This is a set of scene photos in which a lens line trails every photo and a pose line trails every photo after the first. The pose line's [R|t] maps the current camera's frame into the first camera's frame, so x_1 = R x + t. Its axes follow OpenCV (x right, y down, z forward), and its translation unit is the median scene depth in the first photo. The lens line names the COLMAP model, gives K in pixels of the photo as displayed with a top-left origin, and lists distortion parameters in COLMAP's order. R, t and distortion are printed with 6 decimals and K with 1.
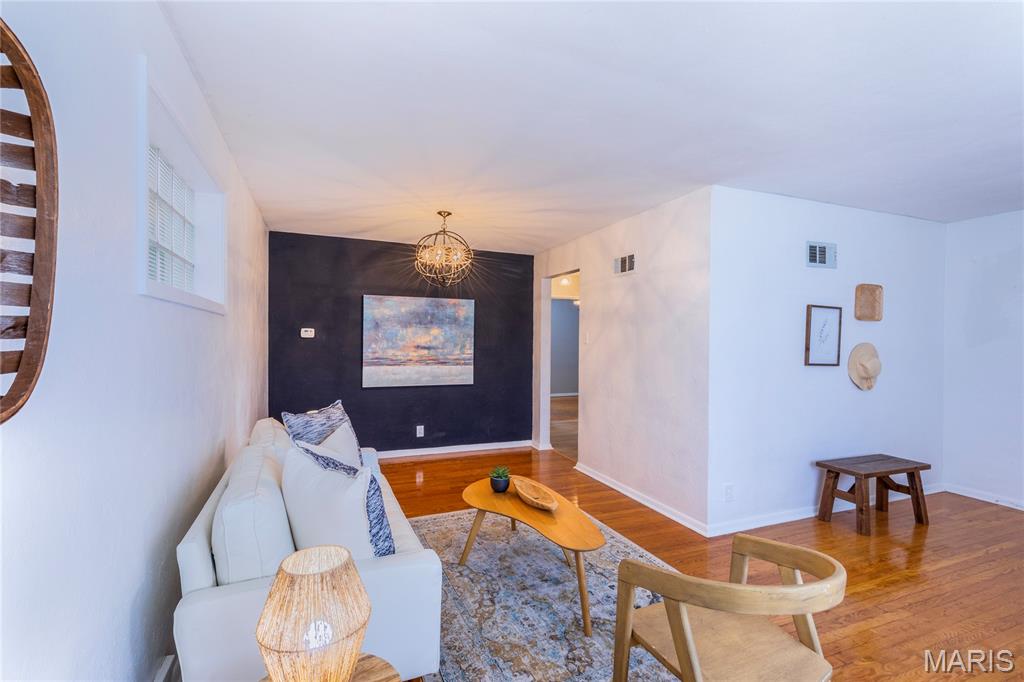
lens RADIAL K [[467.0, 0, 510.8], [0, 467.0, 338.4], [0, 0, 1]] dist [0.012092, -0.000097]
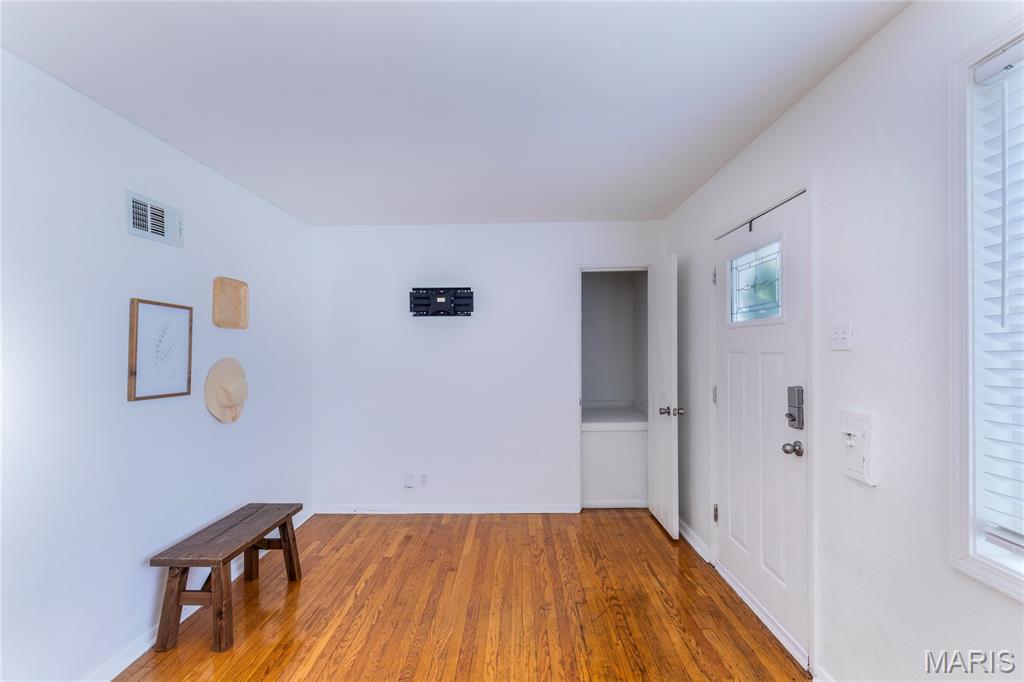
lens RADIAL K [[462.4, 0, 512.0], [0, 462.4, 345.5], [0, 0, 1]] dist [0.001906, 0.000086]
pose [[0.397424, -0.011447, 0.917564, 0.262778], [0.015673, 0.999861, 0.005685, -0.007396], [-0.917501, 0.012121, 0.397548, 0.300576]]
